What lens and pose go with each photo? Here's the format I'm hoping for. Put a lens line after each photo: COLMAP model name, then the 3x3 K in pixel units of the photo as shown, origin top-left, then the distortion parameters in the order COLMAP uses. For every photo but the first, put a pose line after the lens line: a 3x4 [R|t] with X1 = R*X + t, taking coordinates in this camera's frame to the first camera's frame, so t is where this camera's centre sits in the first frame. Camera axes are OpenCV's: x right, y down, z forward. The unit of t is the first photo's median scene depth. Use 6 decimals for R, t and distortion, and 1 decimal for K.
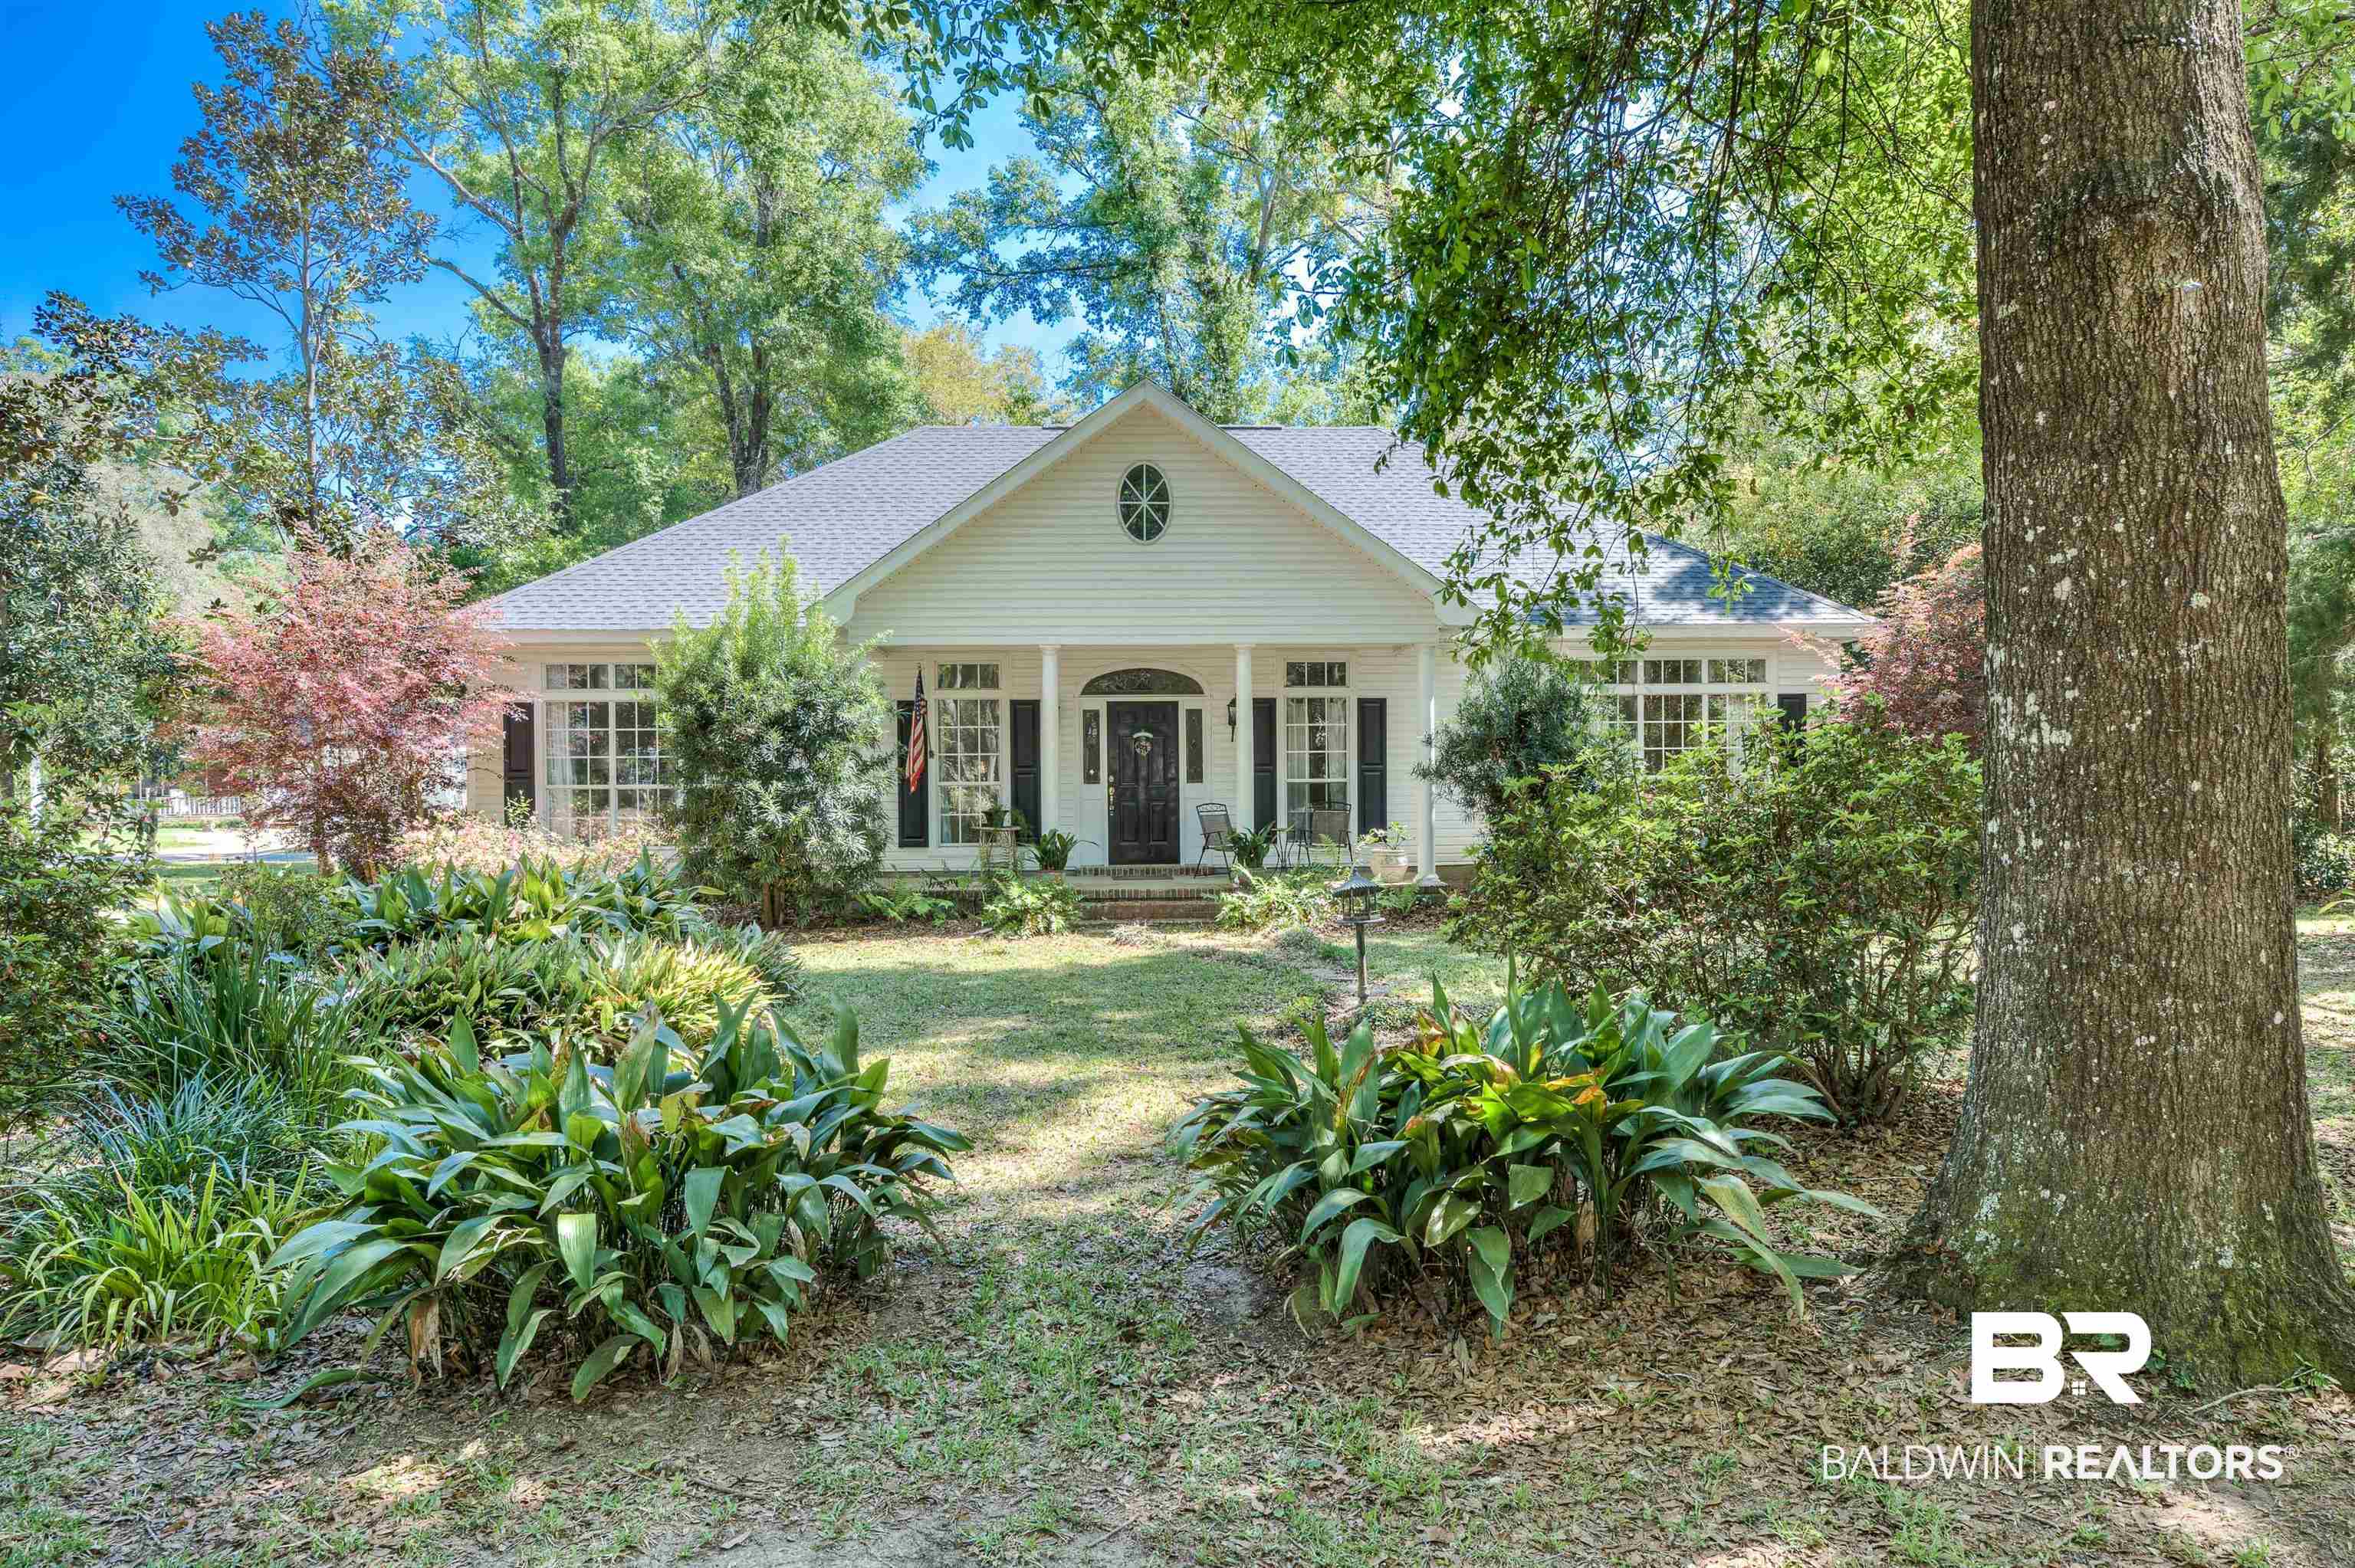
lens RADIAL K [[1575.9, 0, 1176.1], [0, 1575.9, 784.2], [0, 0, 1]] dist [-0.004603, -0.000989]
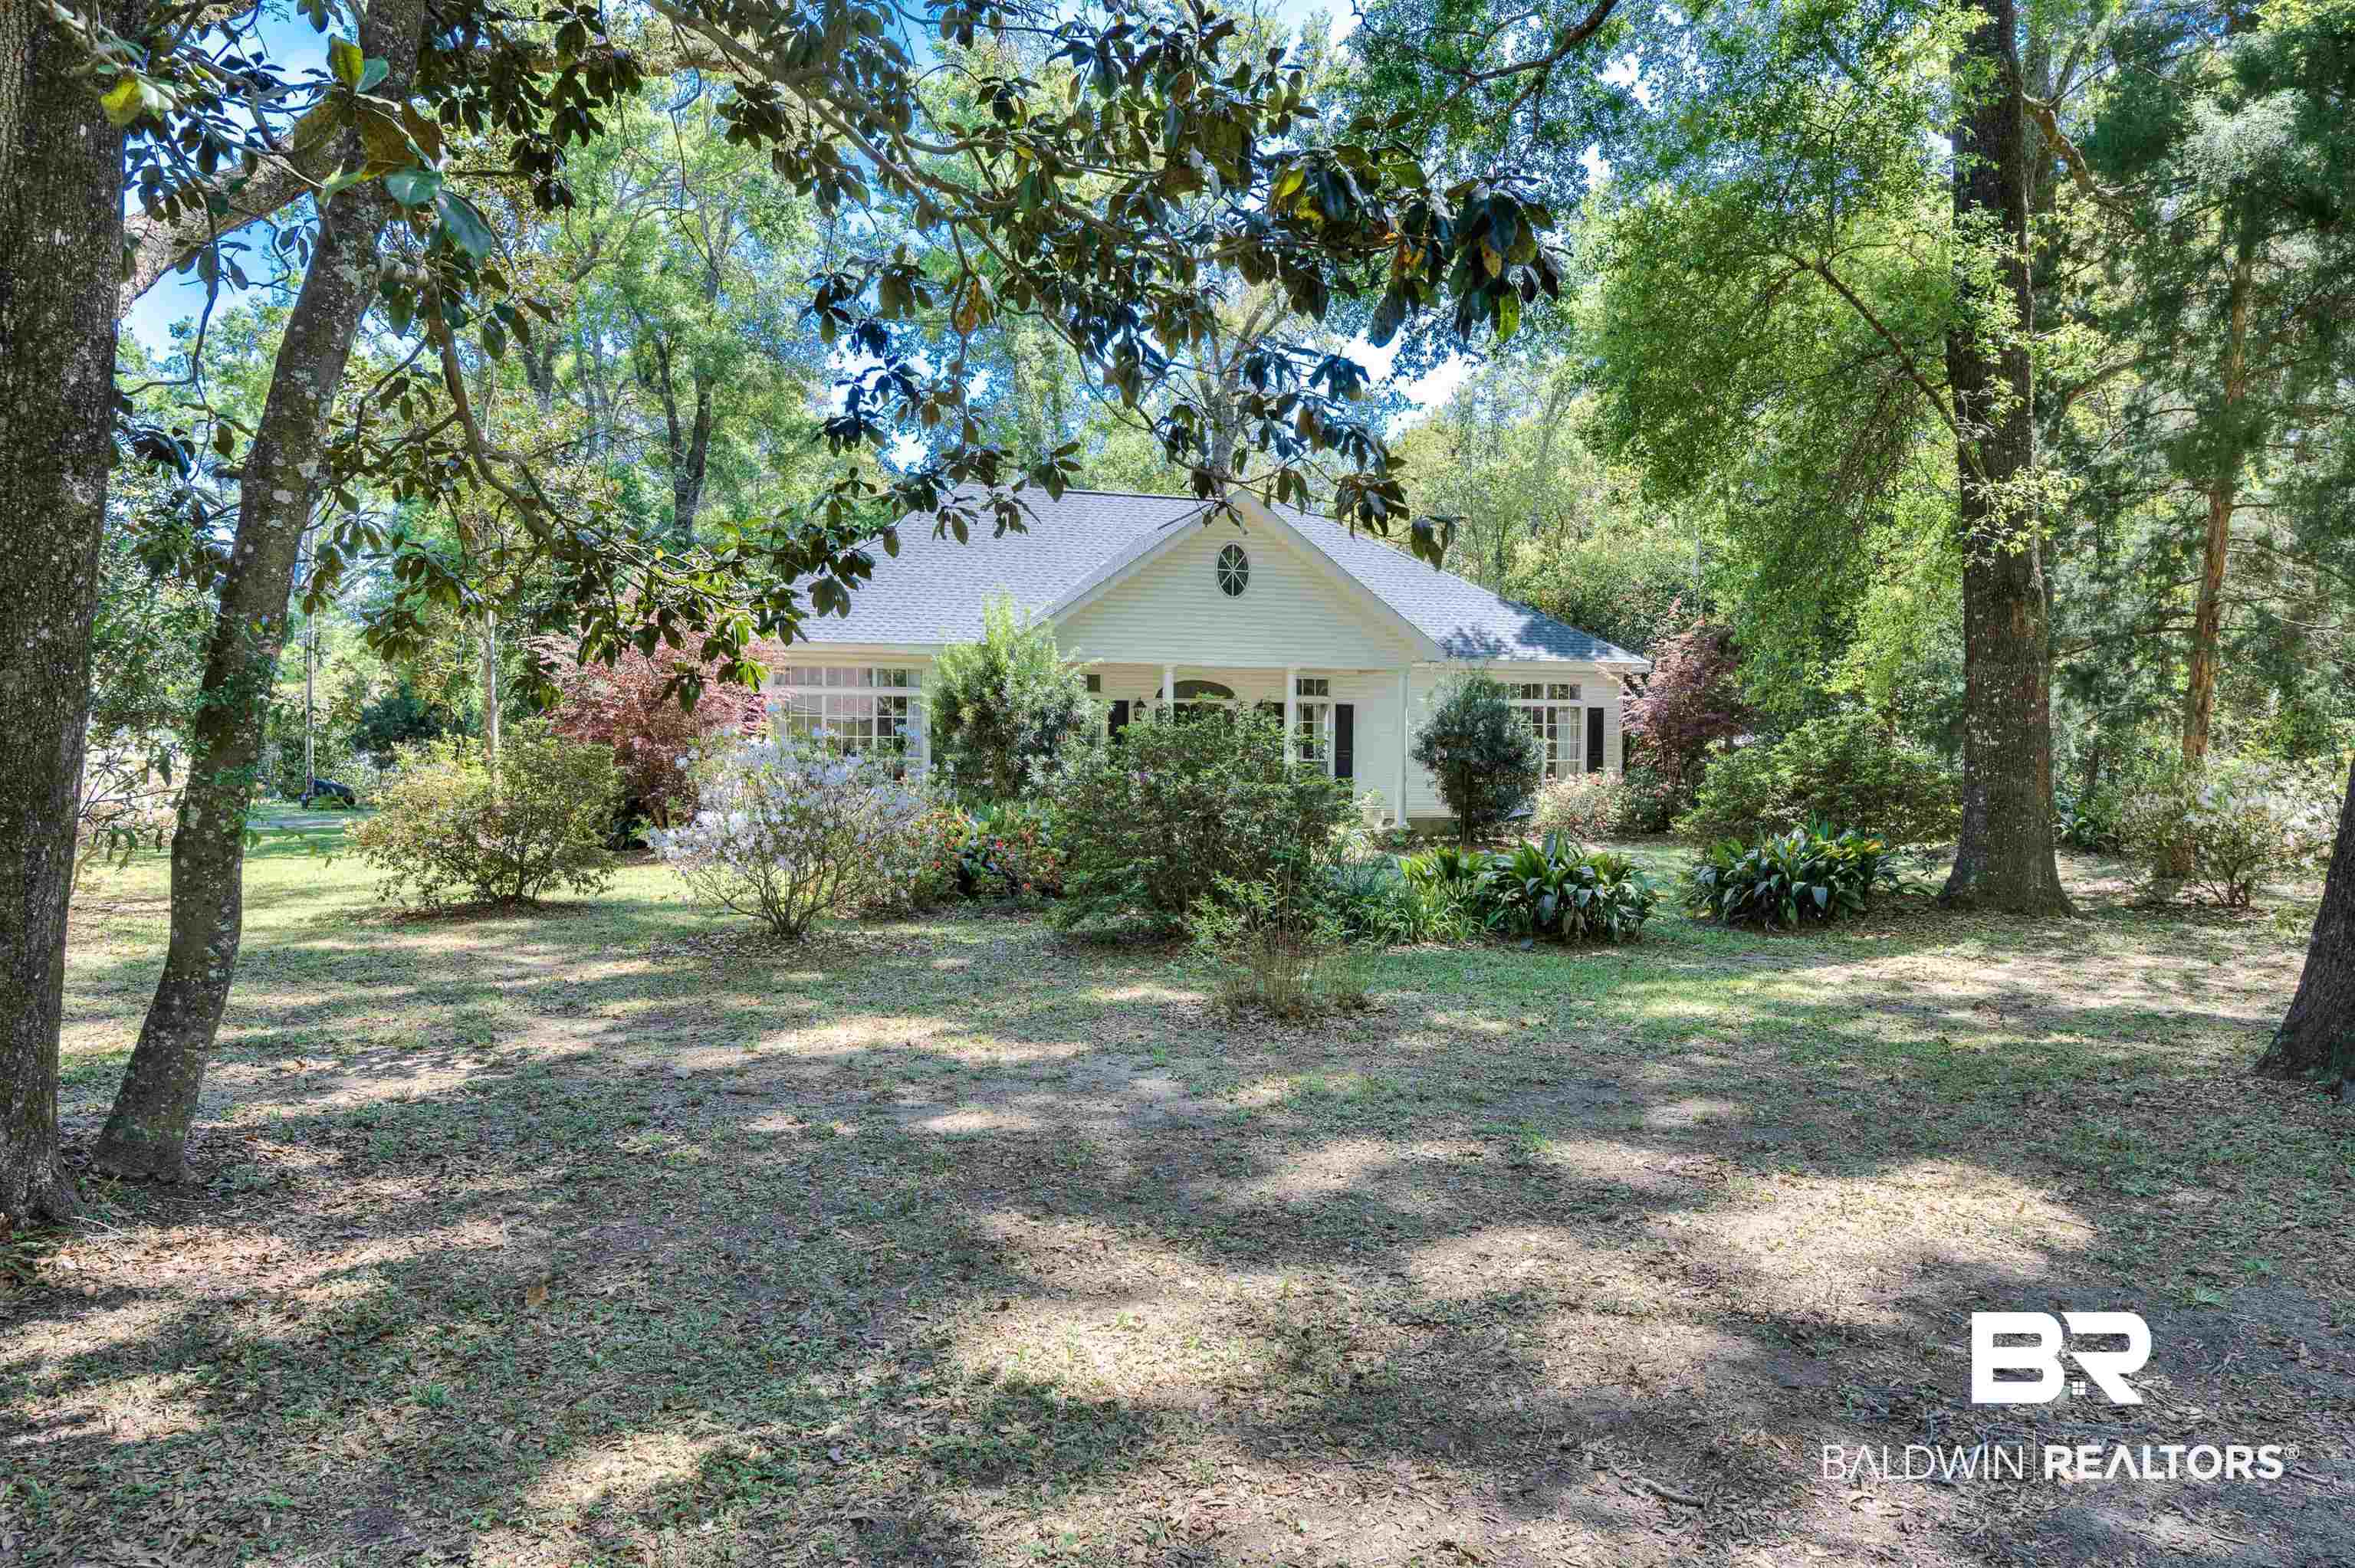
lens RADIAL K [[1575.9, 0, 1183.7], [0, 1575.9, 785.2], [0, 0, 1]] dist [-0.004603, -0.000989]
pose [[0.960091, 0.008652, 0.279553, -0.433840], [-0.011153, 0.999911, 0.007359, 0.011845], [-0.279465, -0.010183, 0.960102, -0.374899]]
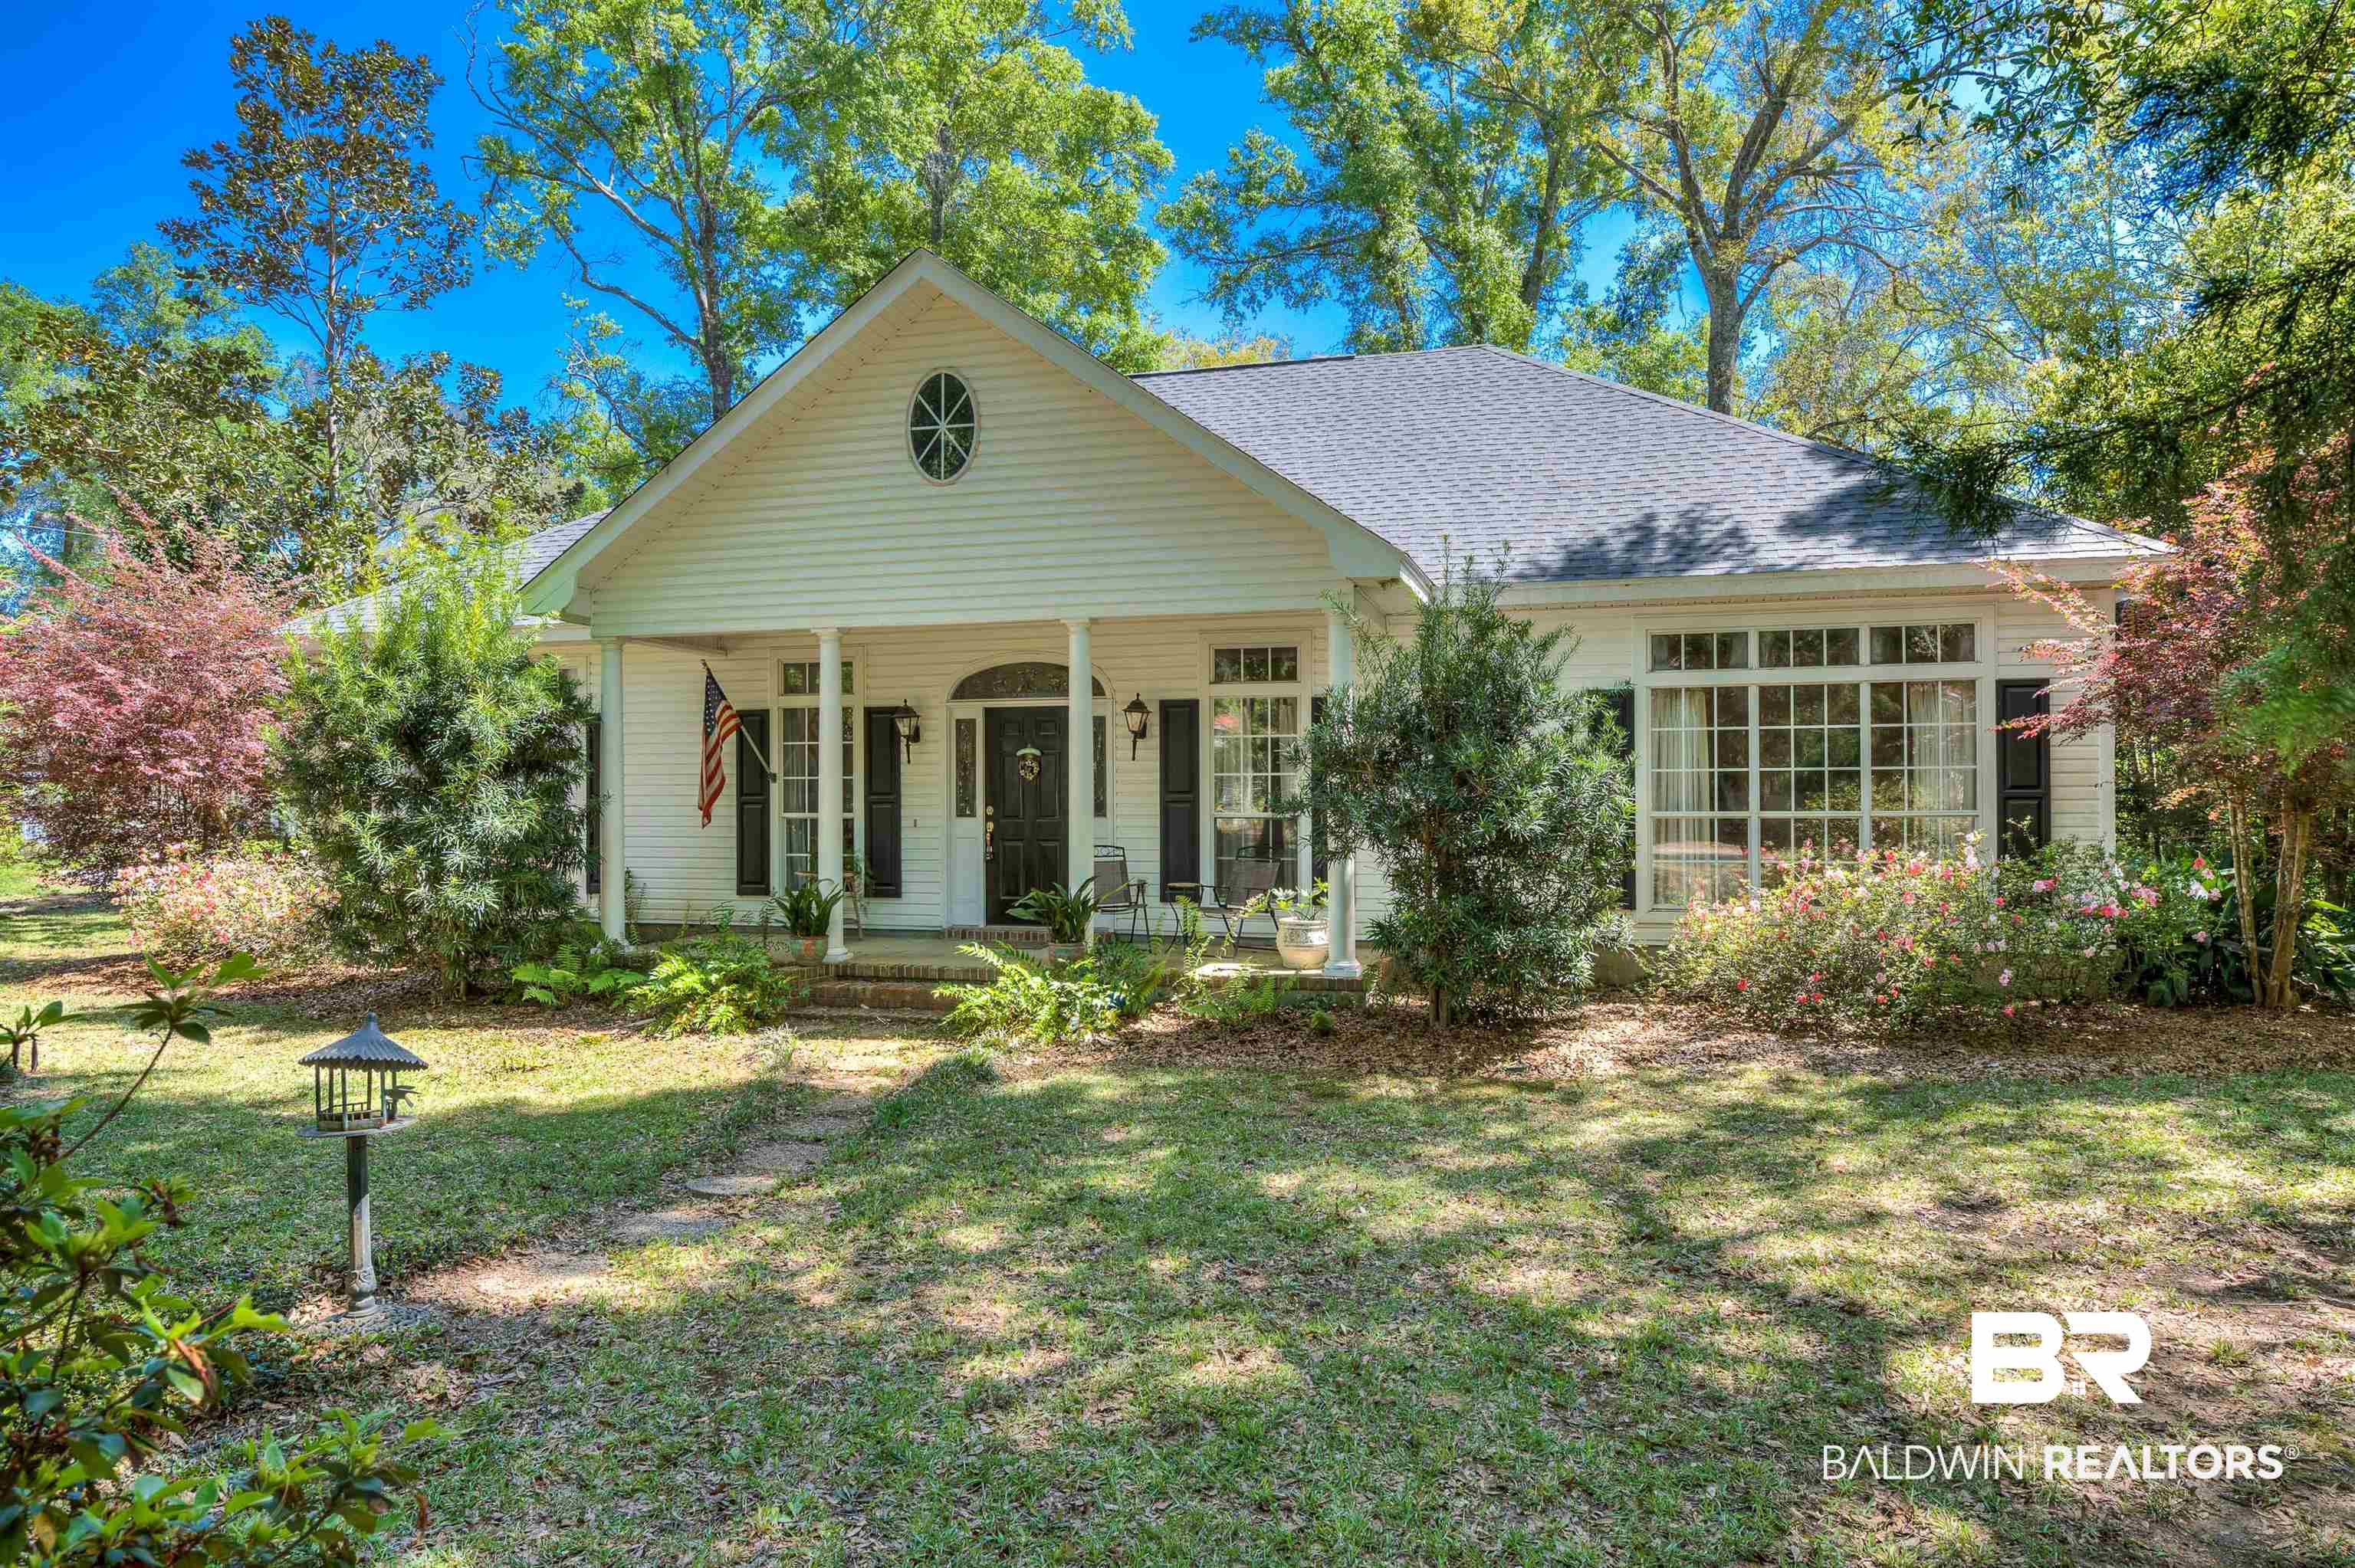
lens RADIAL K [[1444.8, 0, 1170.2], [0, 1444.8, 777.7], [0, 0, 1]] dist [-0.002609, -0.000385]
pose [[0.940940, 0.003251, -0.338558, 0.273733], [-0.010042, 0.999782, -0.018310, -0.007102], [0.338425, 0.020628, 0.940767, 0.380611]]
